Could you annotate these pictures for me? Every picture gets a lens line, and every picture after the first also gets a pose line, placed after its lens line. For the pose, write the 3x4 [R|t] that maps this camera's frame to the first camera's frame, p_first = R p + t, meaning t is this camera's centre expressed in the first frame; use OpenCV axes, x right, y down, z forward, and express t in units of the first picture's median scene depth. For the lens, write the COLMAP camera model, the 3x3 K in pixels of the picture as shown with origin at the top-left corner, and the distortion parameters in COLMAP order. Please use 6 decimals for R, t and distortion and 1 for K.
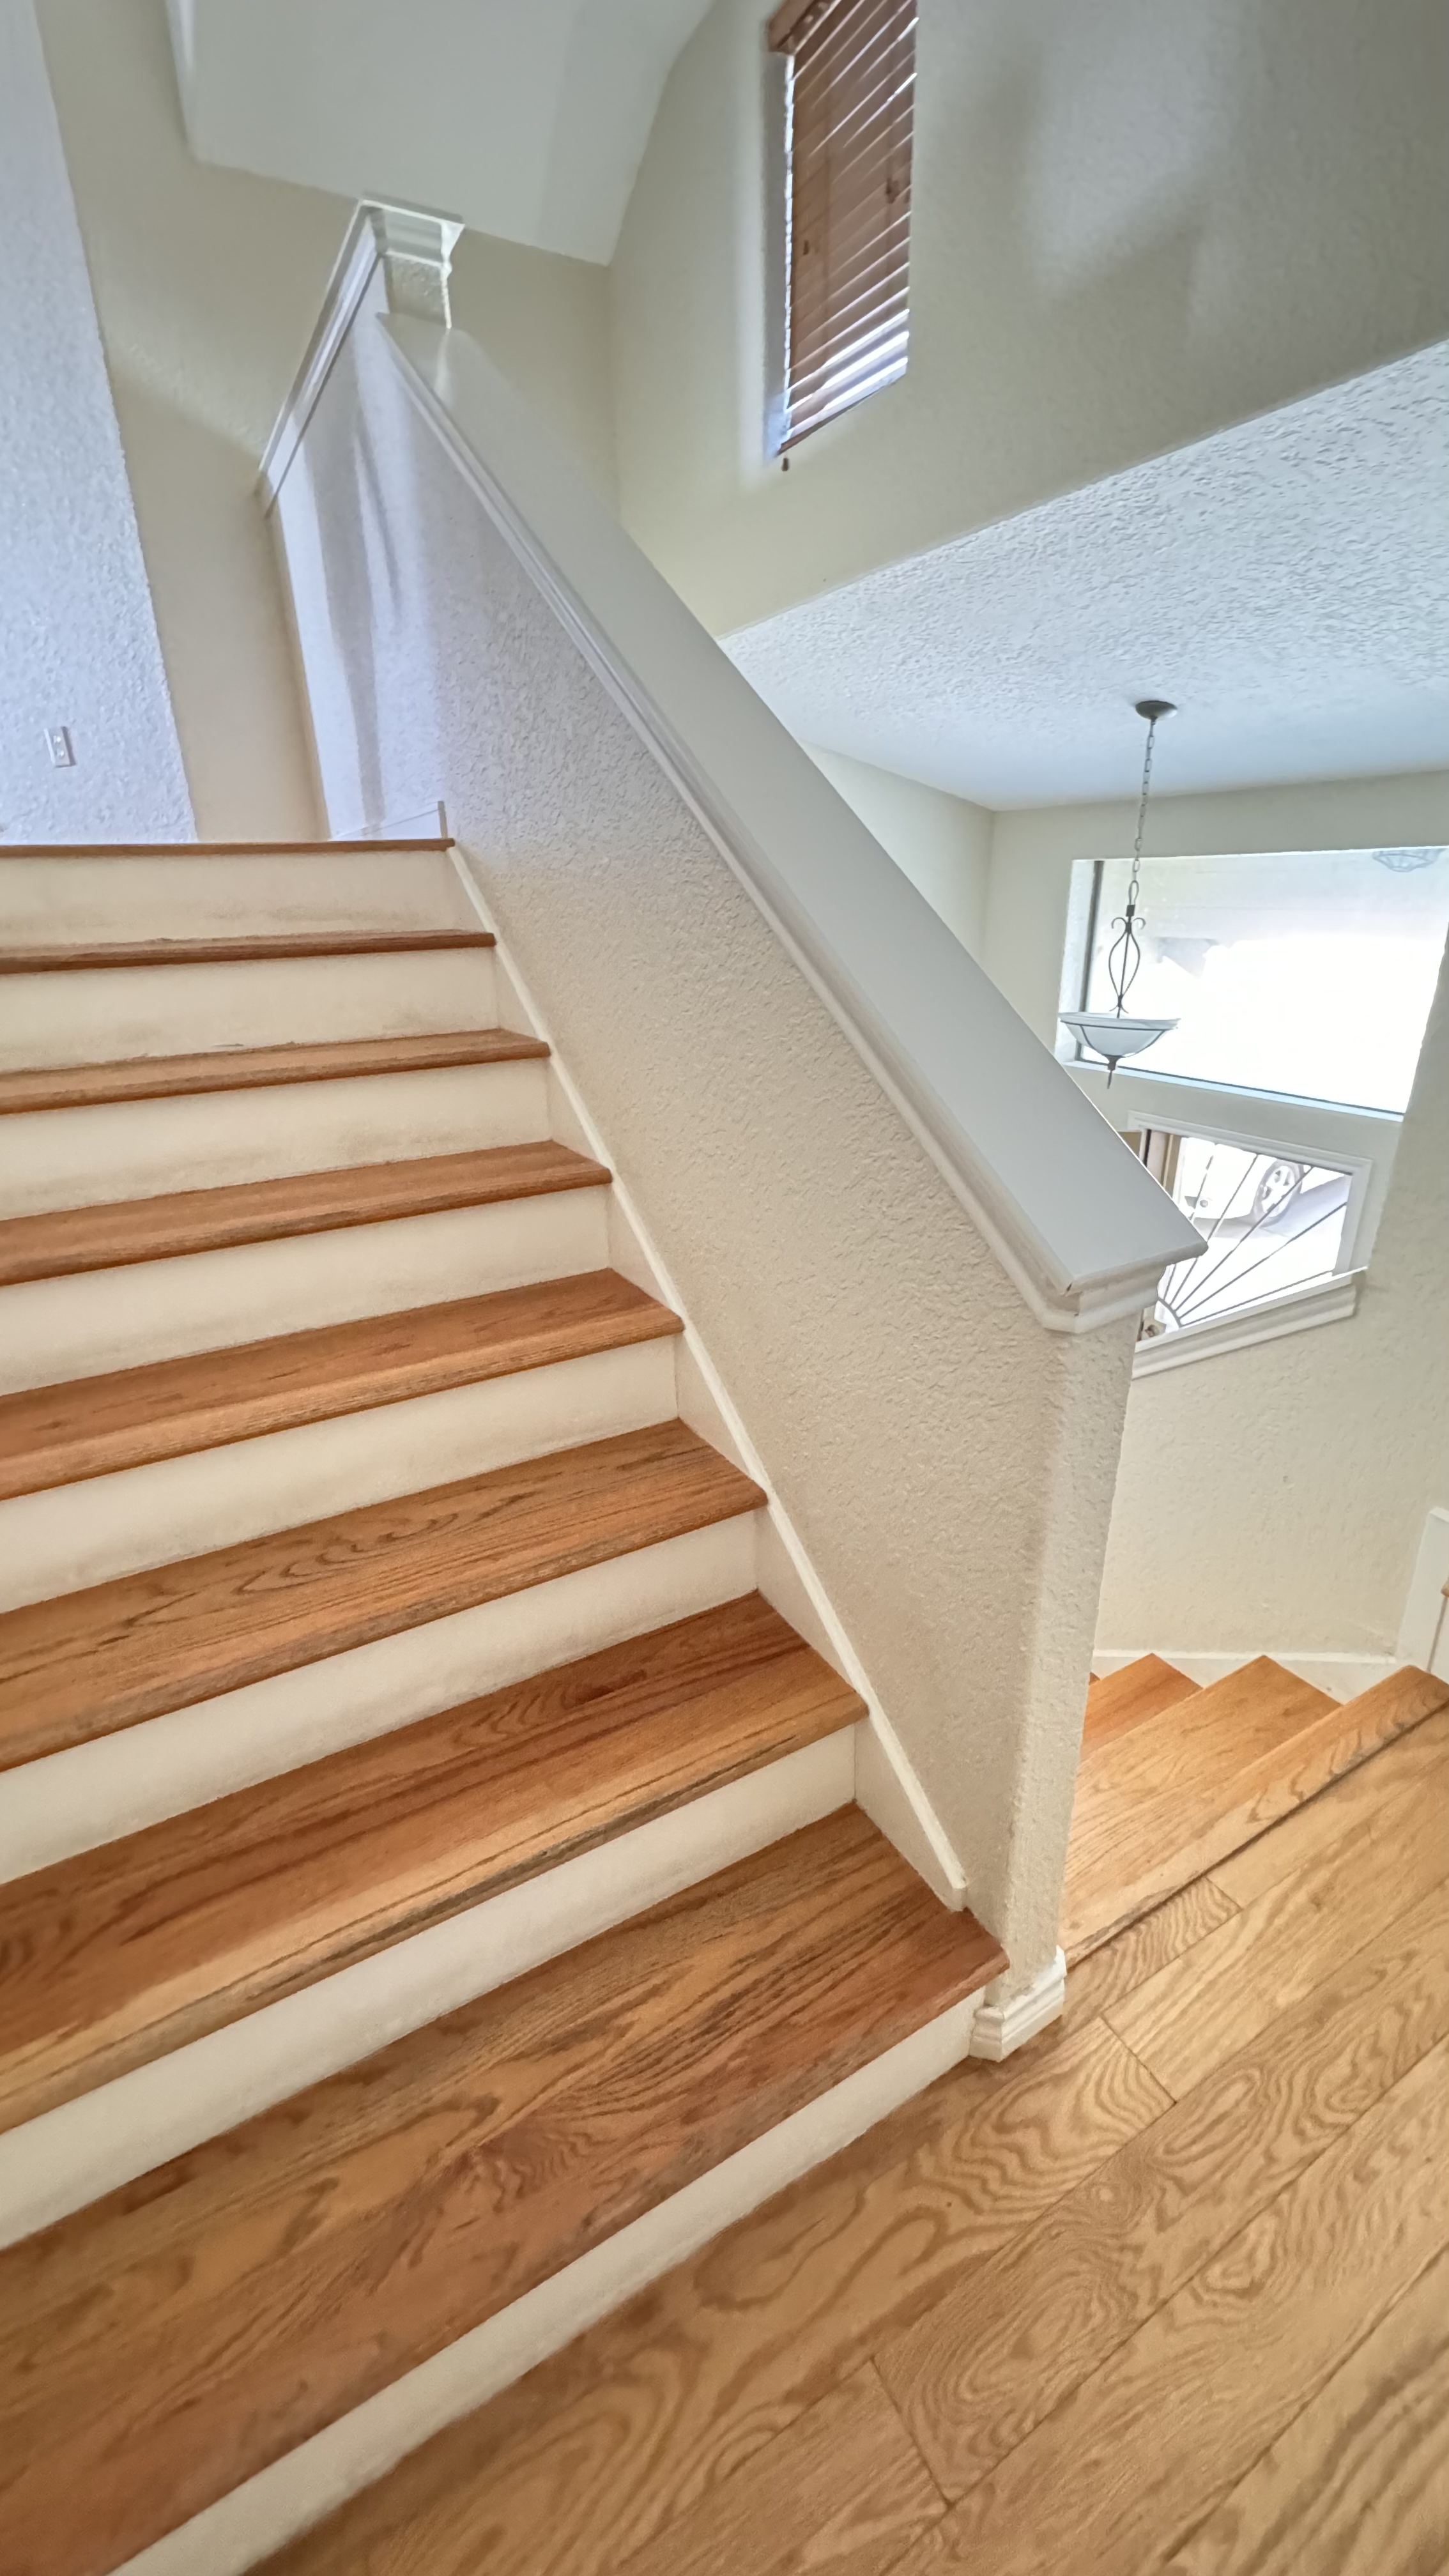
lens RADIAL K [[1024.6, 0, 724.5], [0, 1024.6, 1288.0], [0, 0, 1]] dist [0.000831, -0.000387]
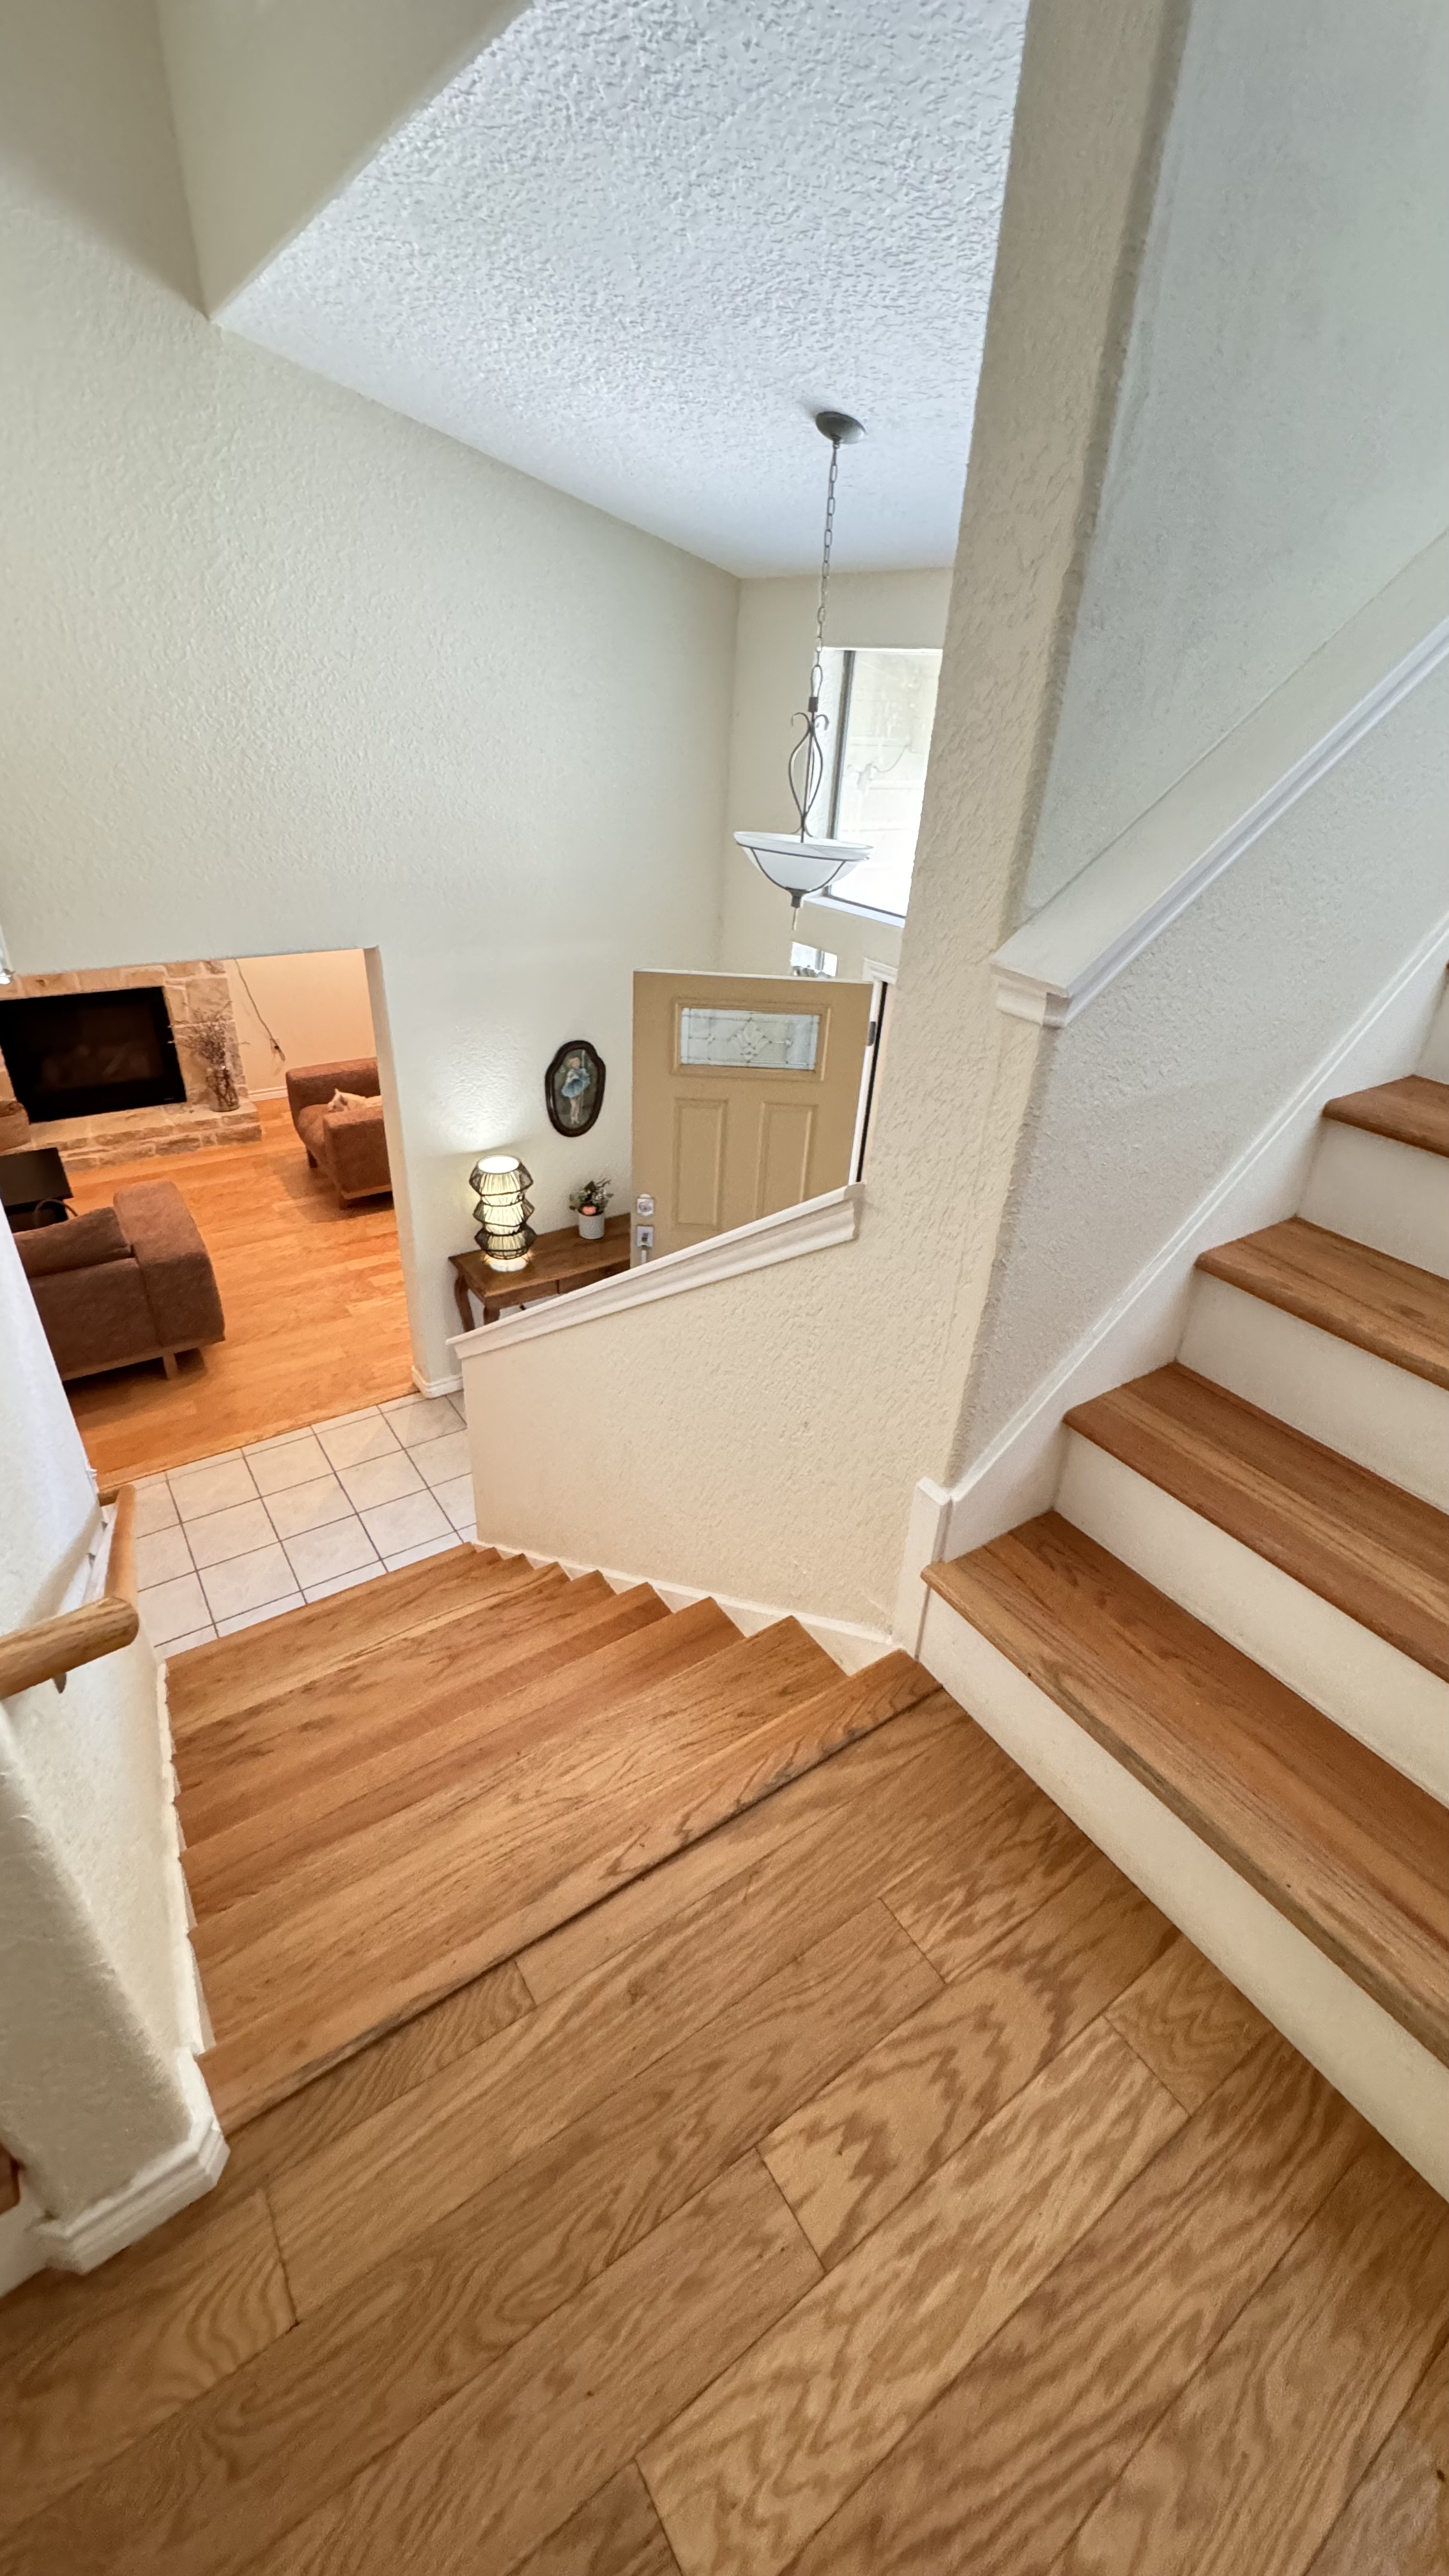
lens RADIAL K [[1024.6, 0, 724.5], [0, 1024.6, 1288.0], [0, 0, 1]] dist [0.000831, -0.000387]
pose [[0.993771, 0.021921, 0.109266, 0.519375], [-0.038479, 0.987659, 0.151820, -0.062741], [-0.104589, -0.155079, 0.982350, 0.278030]]
